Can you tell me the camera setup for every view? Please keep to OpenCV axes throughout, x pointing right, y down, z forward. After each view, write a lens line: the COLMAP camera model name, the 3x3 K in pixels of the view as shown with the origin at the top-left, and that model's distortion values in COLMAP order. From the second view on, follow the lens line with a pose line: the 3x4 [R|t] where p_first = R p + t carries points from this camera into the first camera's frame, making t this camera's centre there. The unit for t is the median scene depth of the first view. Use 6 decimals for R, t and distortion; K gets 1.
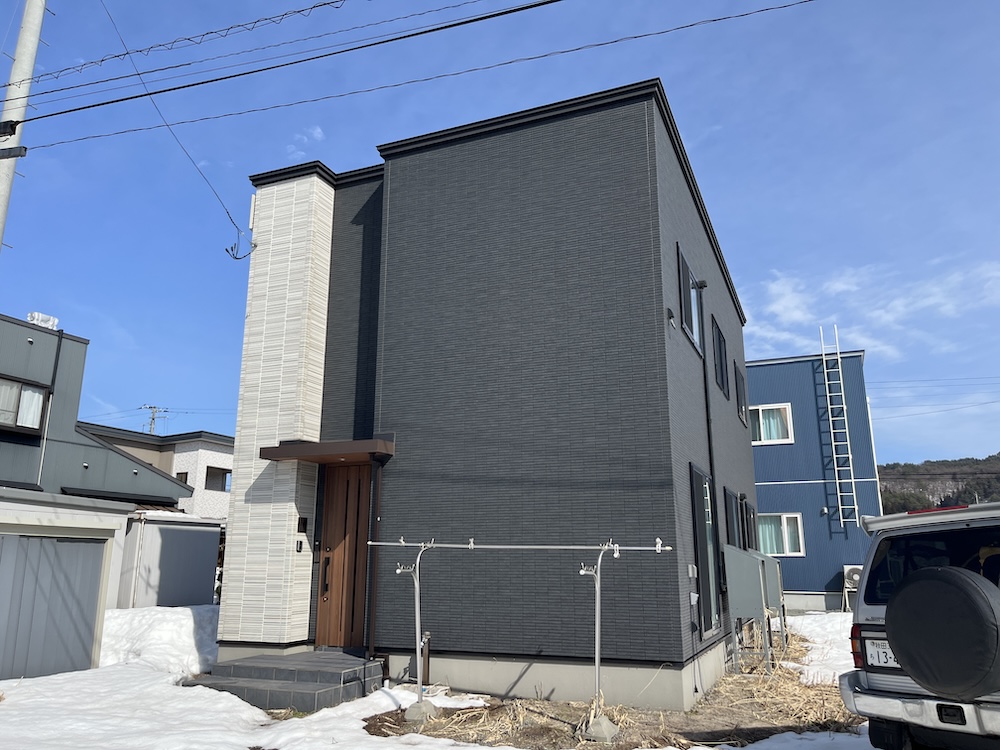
lens RADIAL K [[758.4, 0, 500.3], [0, 758.4, 369.9], [0, 0, 1]] dist [0.054391, -0.075977]
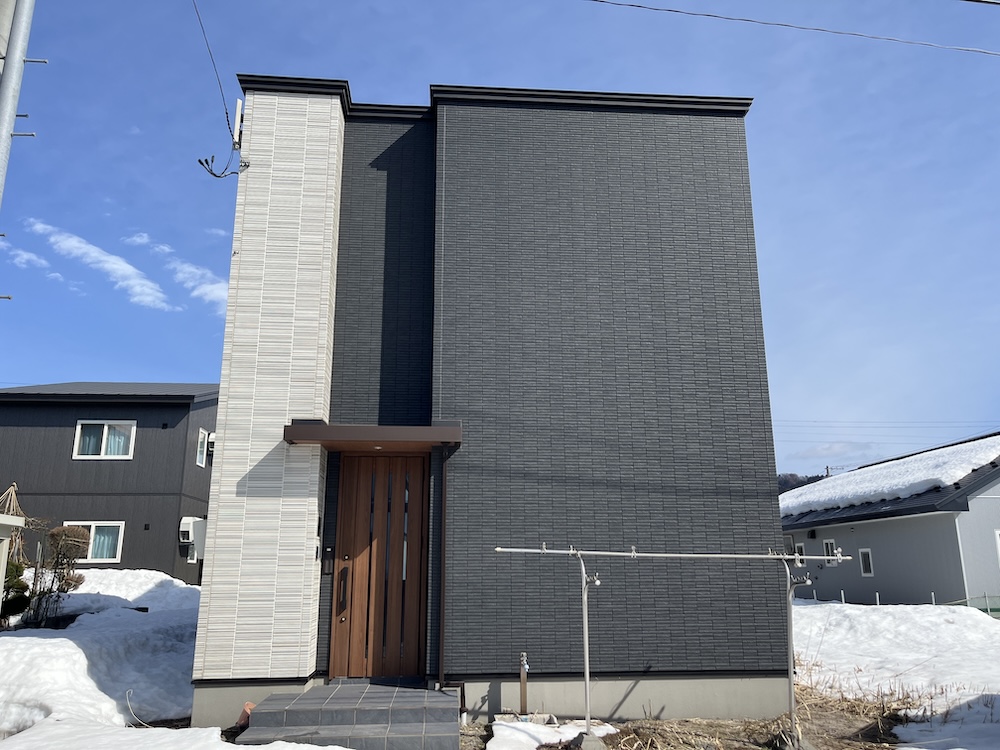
lens RADIAL K [[758.4, 0, 508.9], [0, 758.4, 377.3], [0, 0, 1]] dist [0.054391, -0.075977]
pose [[0.885621, 0.112102, 0.450676, -0.458586], [-0.109006, 0.993496, -0.032917, 0.053295], [-0.451434, -0.019975, 0.892081, 0.203963]]
